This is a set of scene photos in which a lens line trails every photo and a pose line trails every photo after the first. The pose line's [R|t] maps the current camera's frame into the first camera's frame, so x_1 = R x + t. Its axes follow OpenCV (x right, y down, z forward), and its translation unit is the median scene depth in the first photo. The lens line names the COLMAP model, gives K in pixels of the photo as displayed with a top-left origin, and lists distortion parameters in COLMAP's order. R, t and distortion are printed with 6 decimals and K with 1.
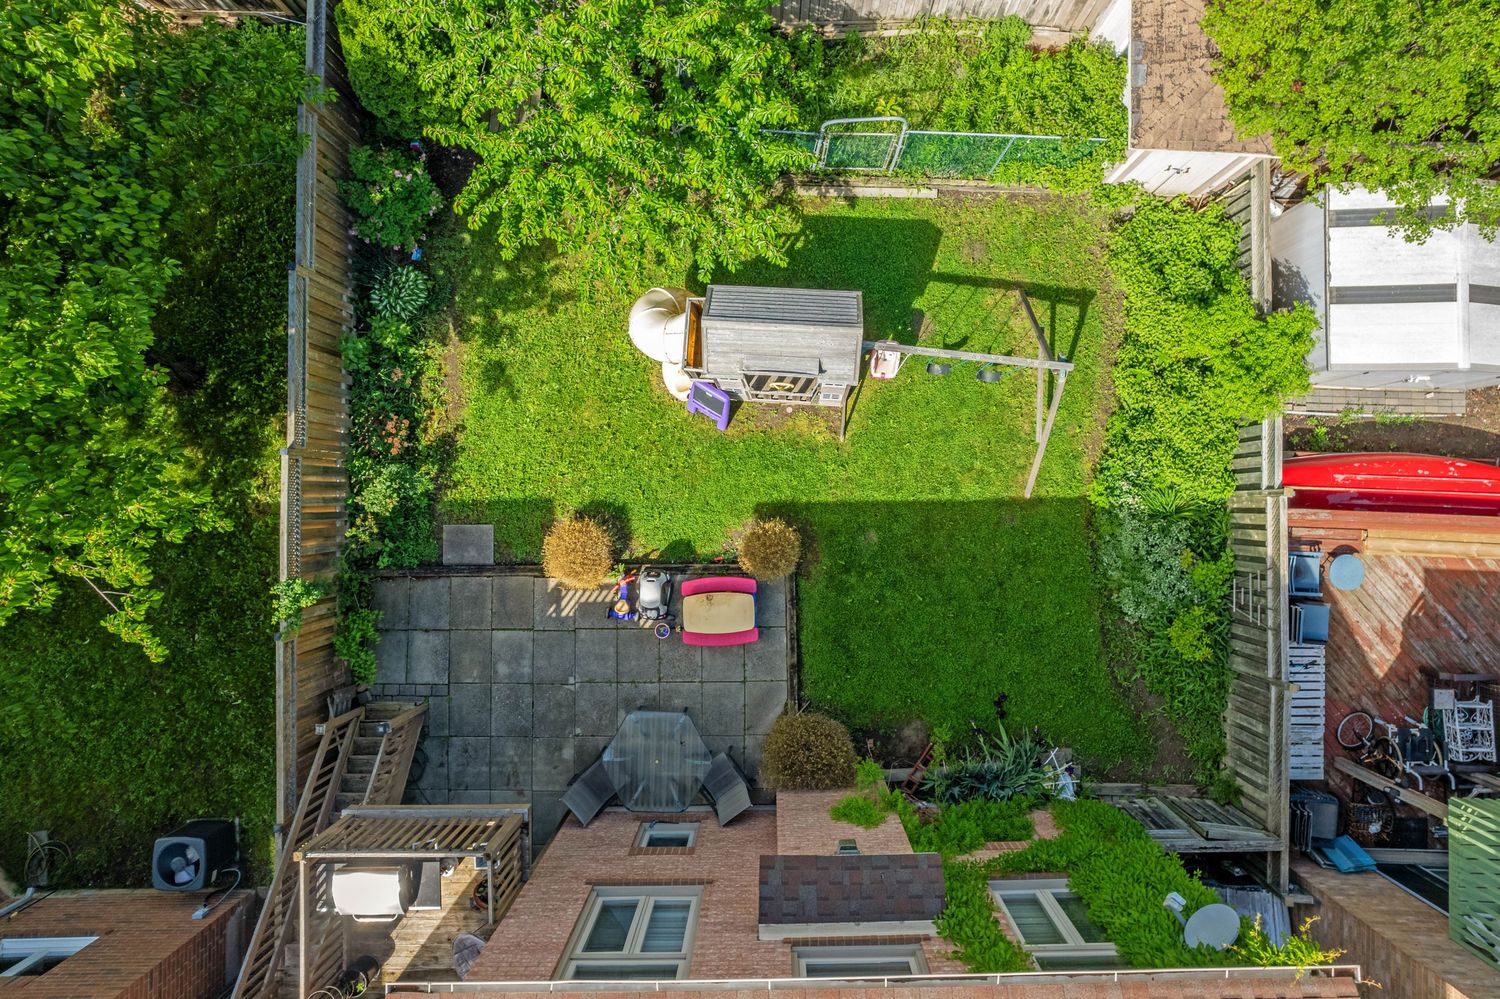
lens RADIAL K [[1047.3, 0, 769.1], [0, 1047.3, 500.0], [0, 0, 1]] dist [-0.041624, 0.002298]
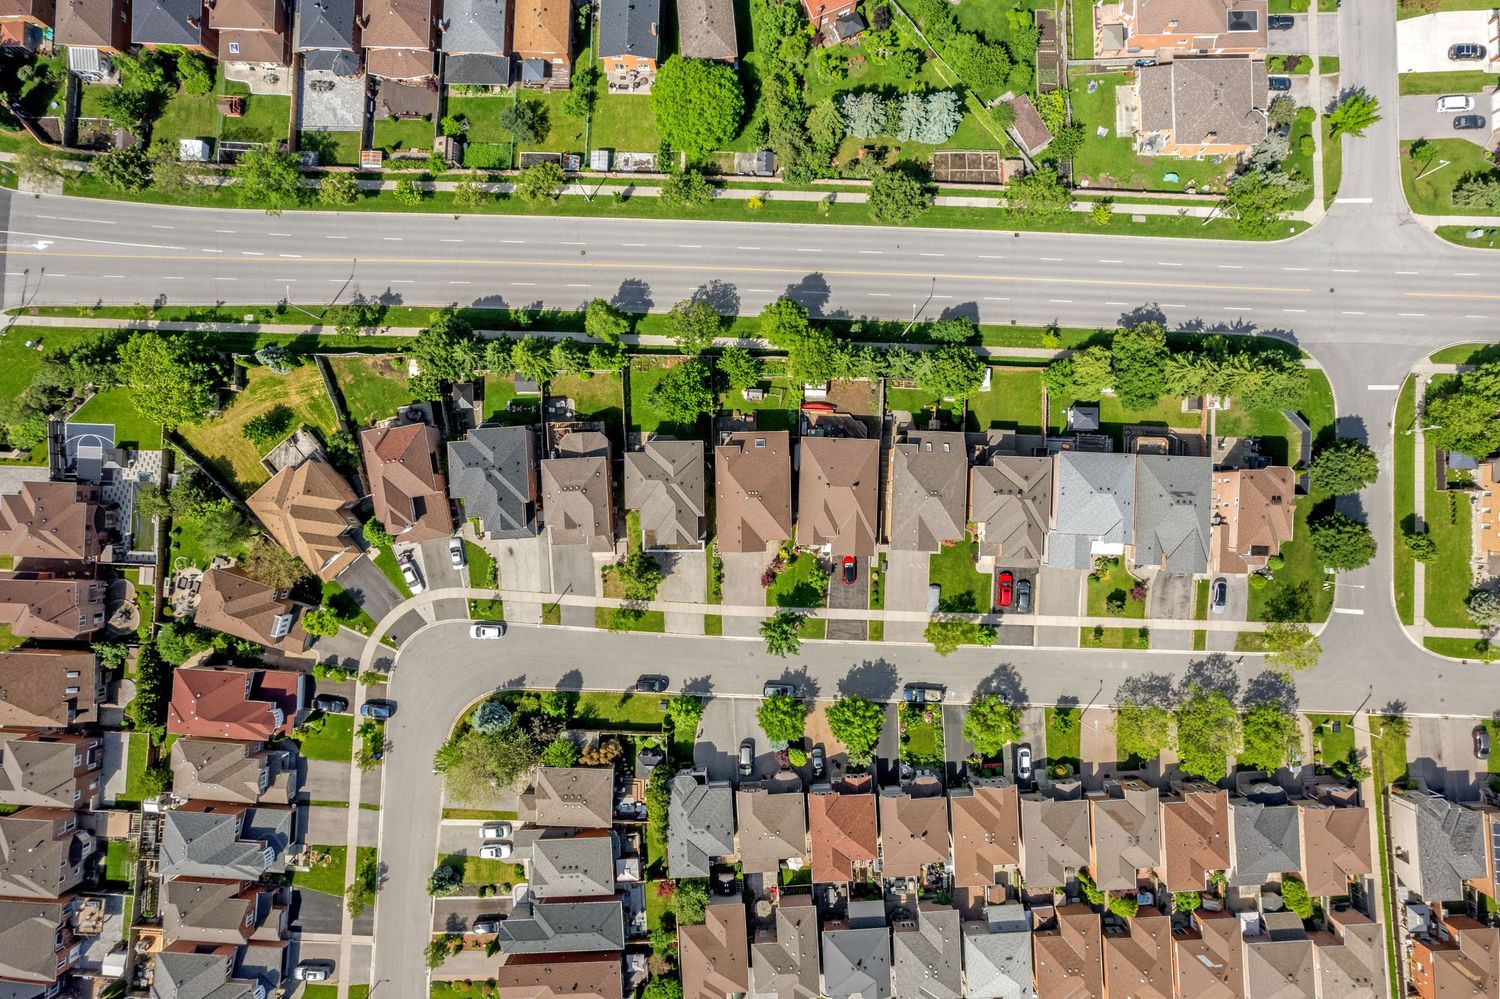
lens RADIAL K [[955.4, 0, 753.5], [0, 955.4, 513.2], [0, 0, 1]] dist [-0.055538, 0.043035]
pose [[0.999989, -0.002284, 0.004180, -0.052486], [0.002083, 0.998873, 0.047424, 0.587734], [-0.004284, -0.047415, 0.998866, -8.536537]]
